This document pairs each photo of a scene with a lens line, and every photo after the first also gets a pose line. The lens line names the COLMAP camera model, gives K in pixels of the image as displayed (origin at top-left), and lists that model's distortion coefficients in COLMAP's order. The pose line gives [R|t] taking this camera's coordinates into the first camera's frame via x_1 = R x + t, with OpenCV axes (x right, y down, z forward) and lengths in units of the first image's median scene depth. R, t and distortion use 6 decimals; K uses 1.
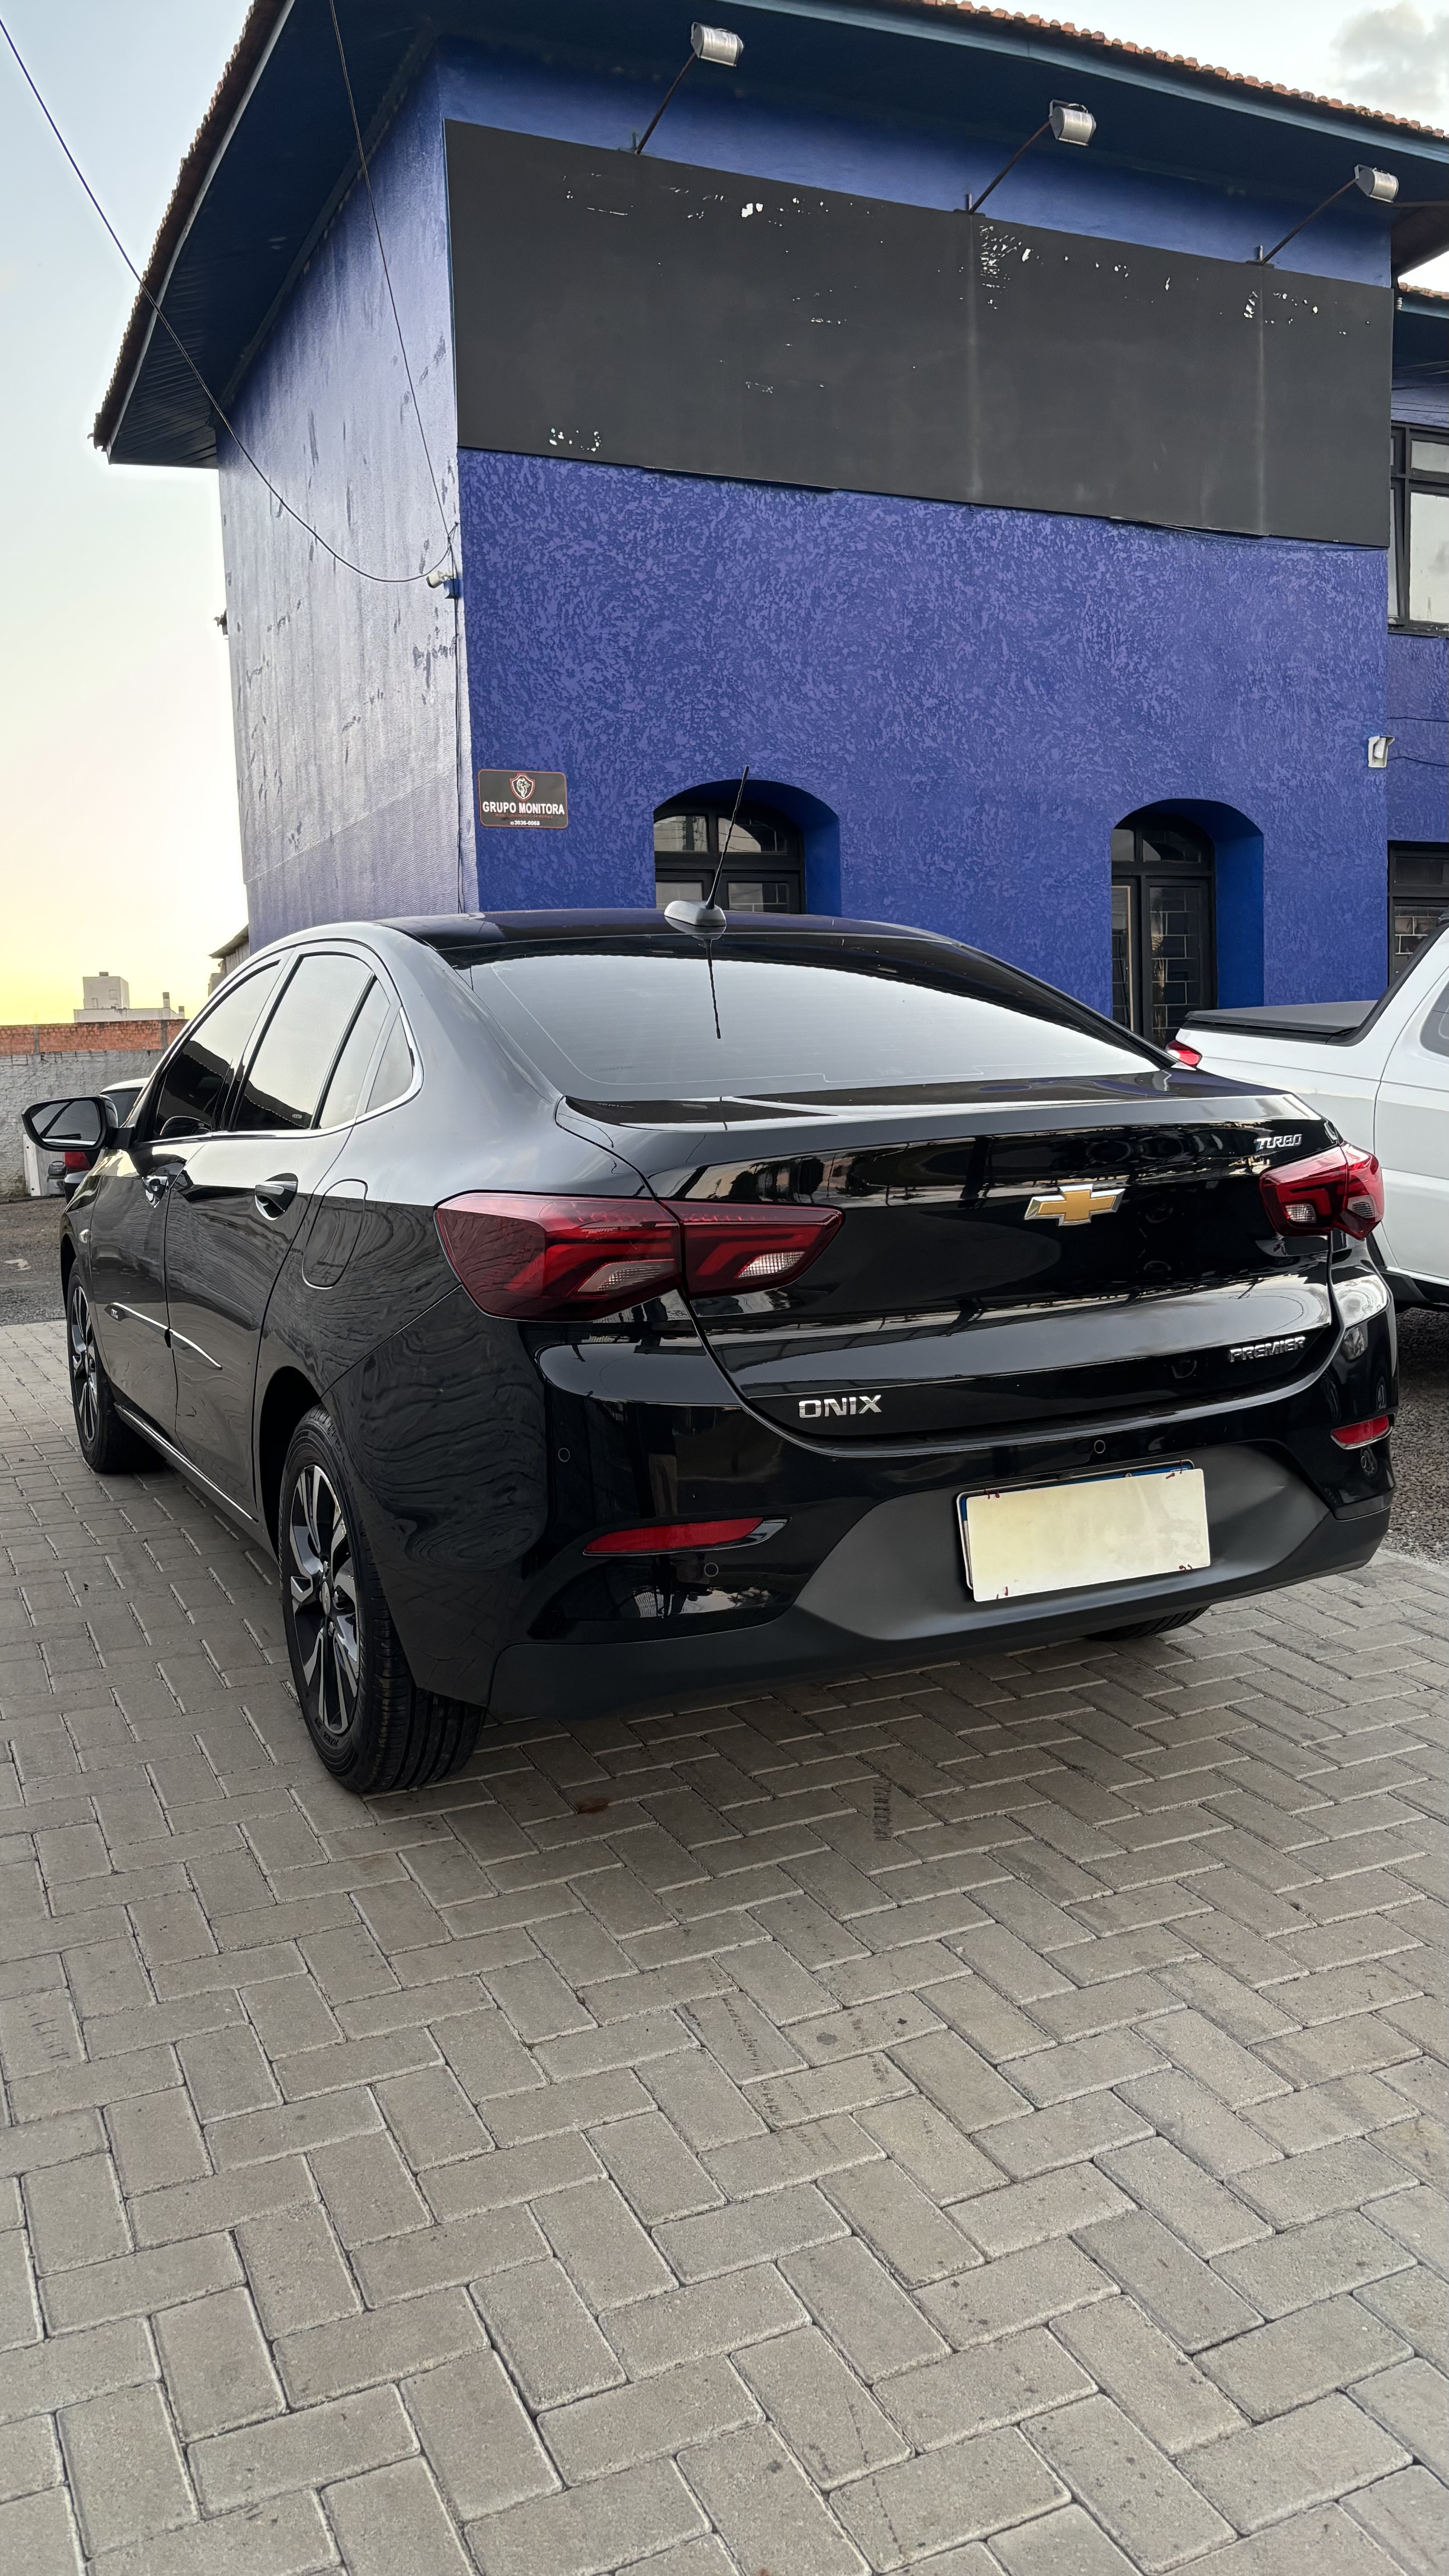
lens RADIAL K [[1965.6, 0, 725.0], [0, 1965.6, 1277.4], [0, 0, 1]] dist [0.010780, 0.002207]
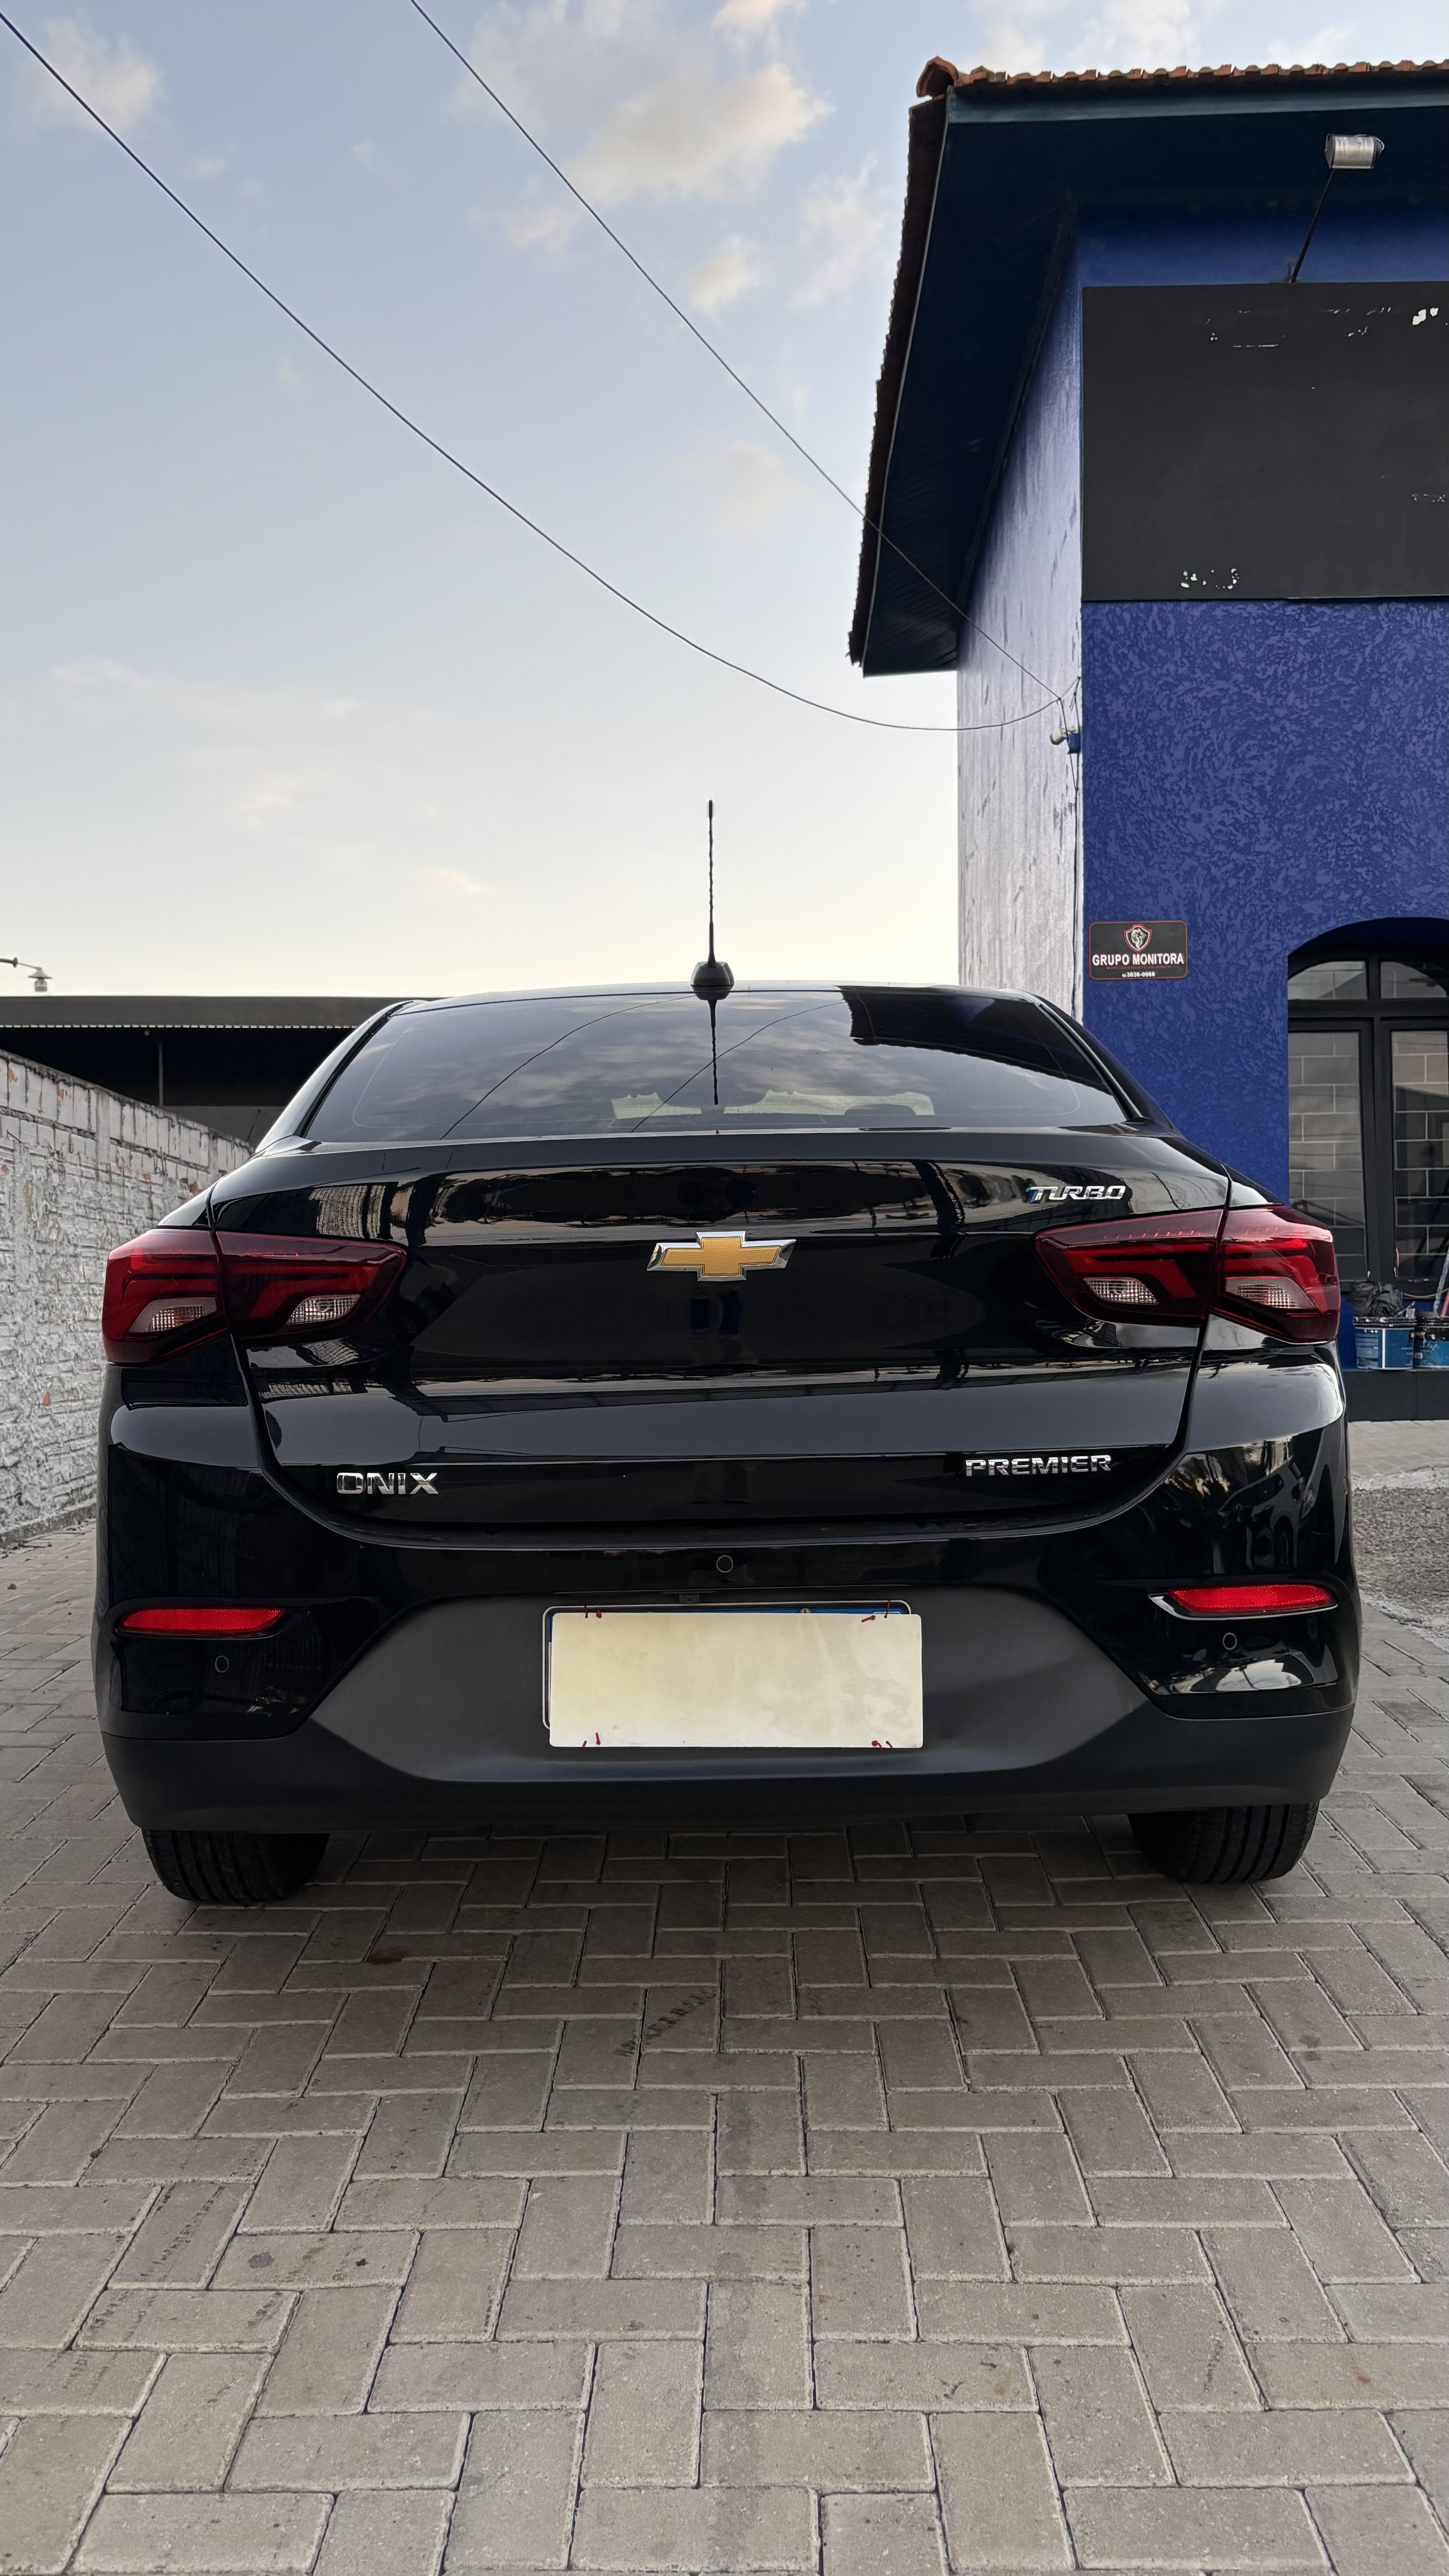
lens RADIAL K [[1965.6, 0, 720.0], [0, 1965.6, 1278.5], [0, 0, 1]] dist [0.010780, 0.002207]
pose [[0.897837, 0.020267, -0.439862, 0.435493], [-0.064875, 0.994127, -0.086617, 0.033622], [0.435523, 0.106304, 0.893879, 0.241347]]
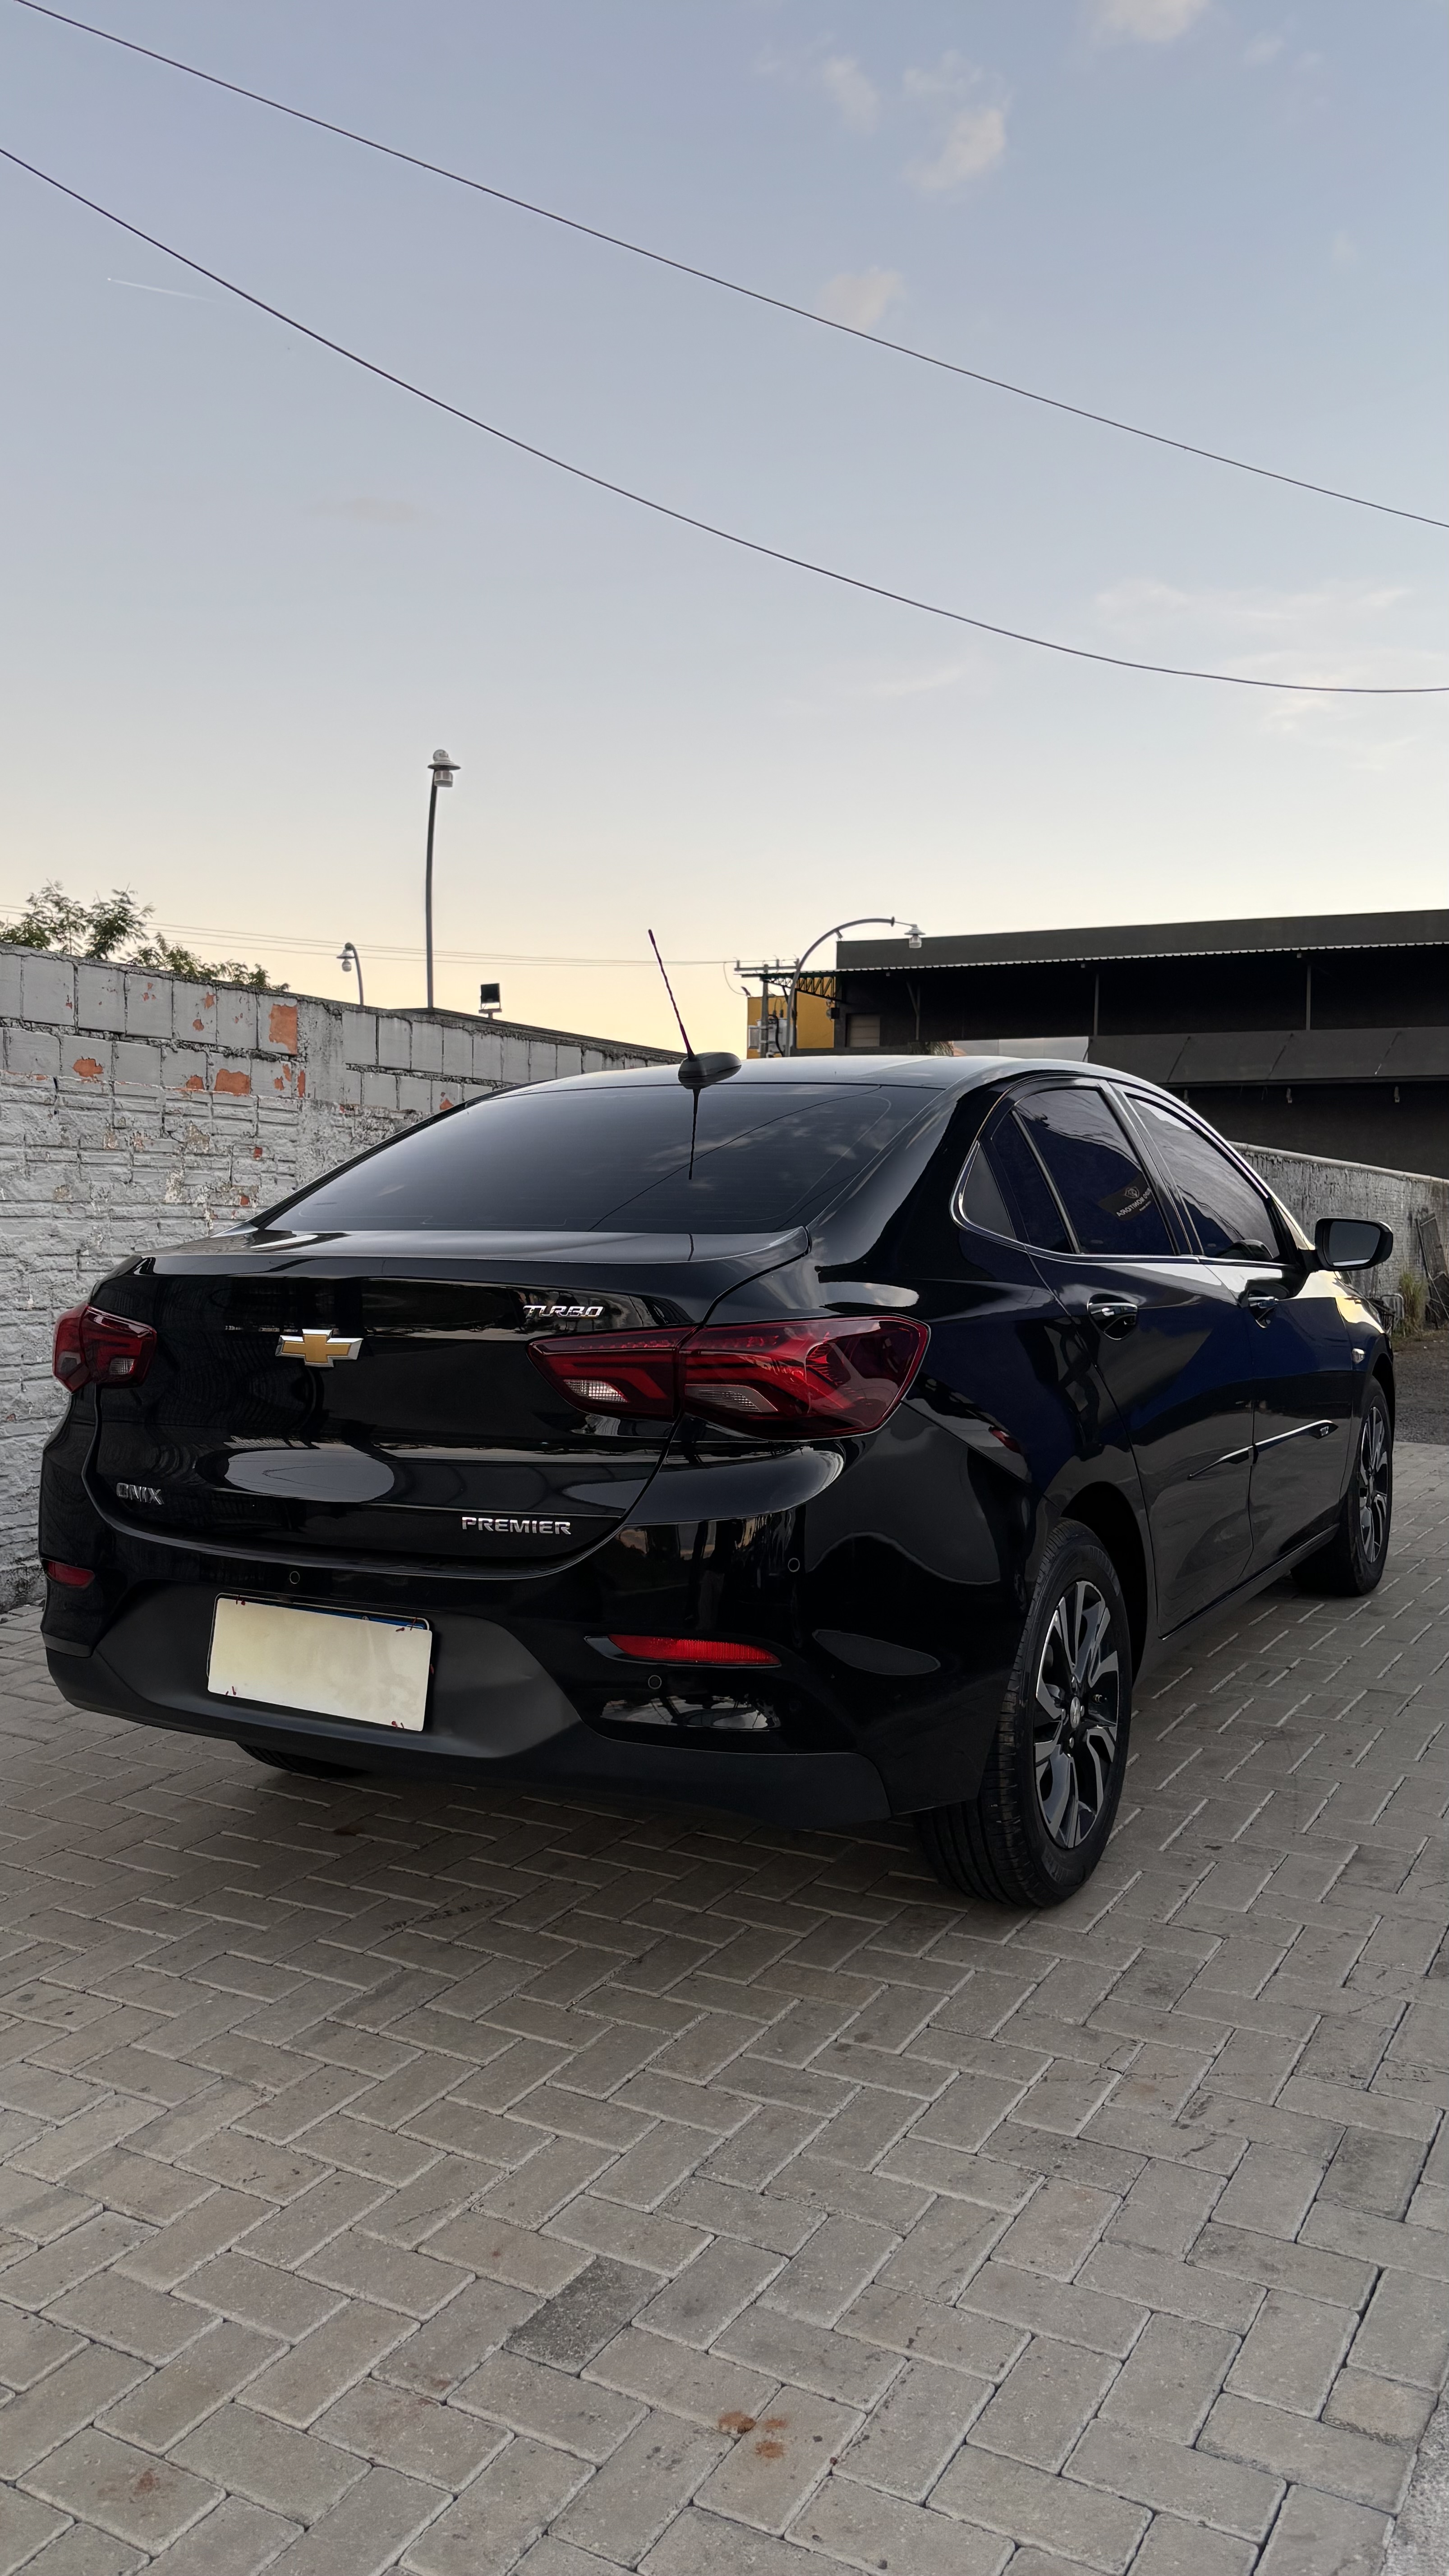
lens RADIAL K [[1965.6, 0, 718.5], [0, 1965.6, 1279.6], [0, 0, 1]] dist [0.010780, 0.002207]
pose [[0.569077, 0.071315, -0.819186, 0.969766], [-0.118147, 0.992987, 0.004371, -0.086062], [0.813752, 0.094297, 0.573512, 0.463957]]
